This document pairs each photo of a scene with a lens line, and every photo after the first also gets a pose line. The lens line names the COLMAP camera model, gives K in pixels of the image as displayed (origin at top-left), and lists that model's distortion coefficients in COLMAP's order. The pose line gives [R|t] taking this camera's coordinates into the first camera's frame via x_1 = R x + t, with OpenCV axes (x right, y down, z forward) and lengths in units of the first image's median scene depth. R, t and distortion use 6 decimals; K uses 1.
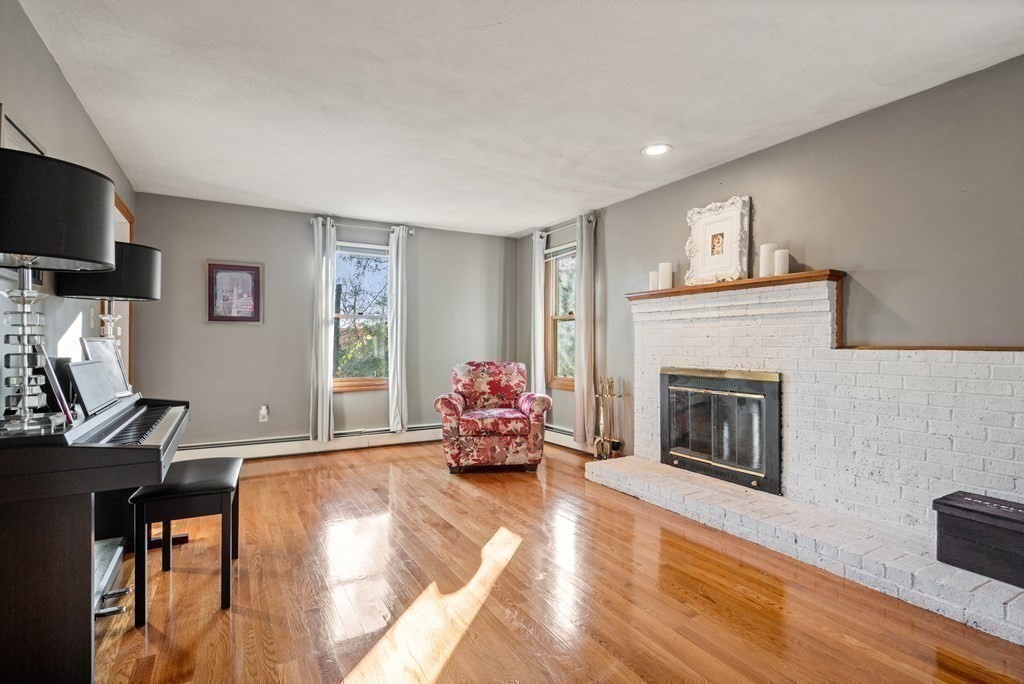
lens RADIAL K [[493.2, 0, 512.0], [0, 493.2, 342.0], [0, 0, 1]] dist [0.000279, 0.000022]
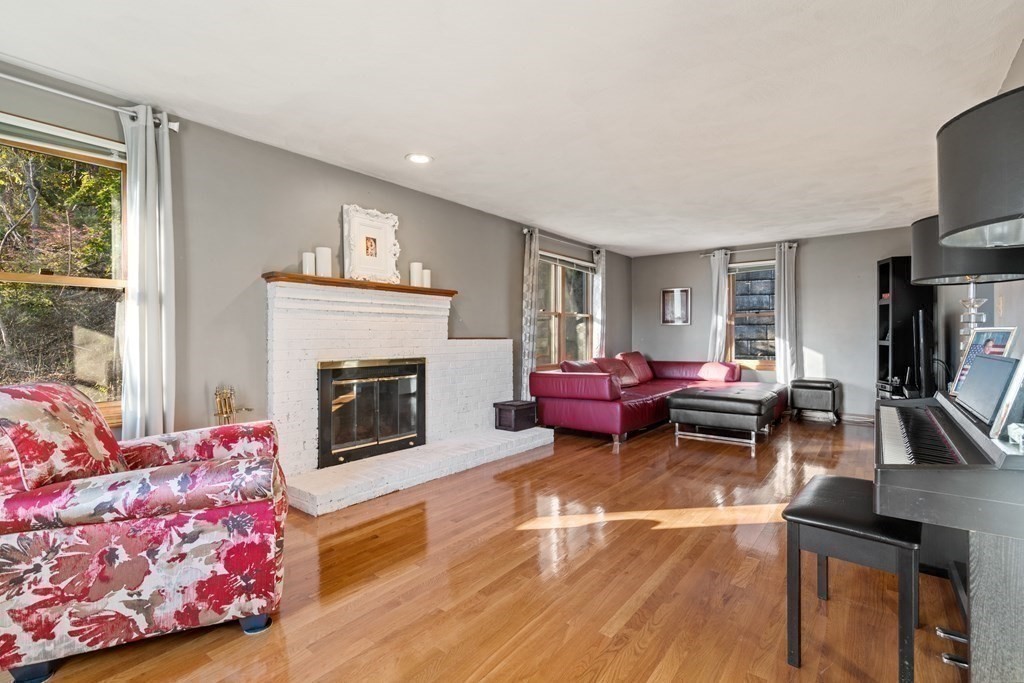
lens RADIAL K [[481.1, 0, 512.0], [0, 481.1, 341.5], [0, 0, 1]] dist [-0.000885, -0.000035]
pose [[-0.384119, -0.004761, 0.923271, -0.714201], [-0.001802, 0.999989, 0.004407, 0.009731], [-0.923282, 0.000029, -0.384123, 1.132831]]
